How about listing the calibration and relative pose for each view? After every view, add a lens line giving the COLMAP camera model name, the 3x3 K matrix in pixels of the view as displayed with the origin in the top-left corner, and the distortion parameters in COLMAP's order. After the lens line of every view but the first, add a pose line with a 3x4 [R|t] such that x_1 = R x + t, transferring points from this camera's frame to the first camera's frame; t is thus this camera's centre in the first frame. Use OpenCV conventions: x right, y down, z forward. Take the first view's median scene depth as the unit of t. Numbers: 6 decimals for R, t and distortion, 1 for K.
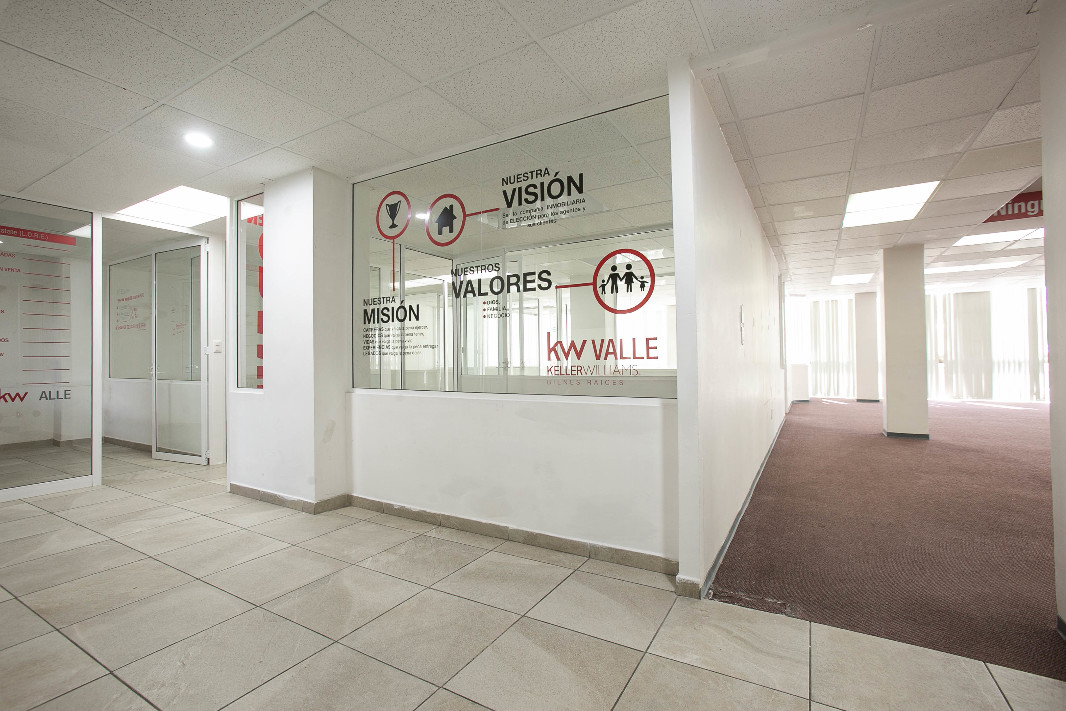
lens RADIAL K [[486.0, 0, 532.5], [0, 486.0, 354.5], [0, 0, 1]] dist [-0.000126, -0.000027]
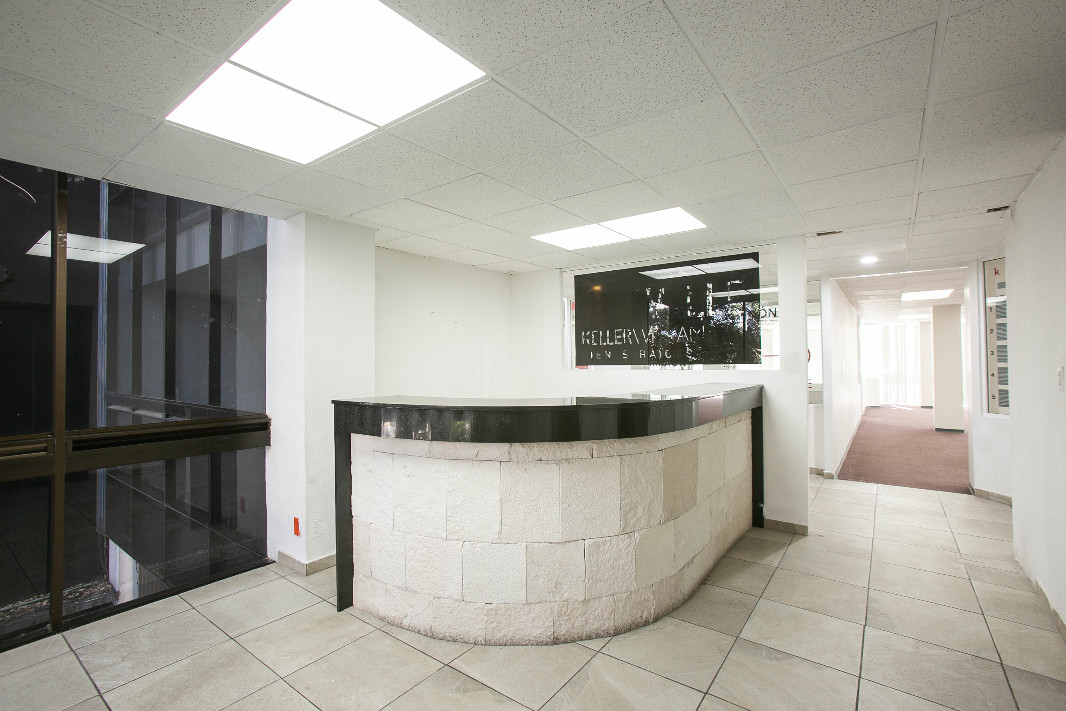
lens RADIAL K [[486.0, 0, 529.9], [0, 486.0, 355.7], [0, 0, 1]] dist [-0.000126, -0.000027]
pose [[0.994062, 0.002269, -0.108790, -0.263481], [-0.002557, 0.999994, -0.002504, -0.042114], [0.108784, 0.002767, 0.994062, -0.472135]]
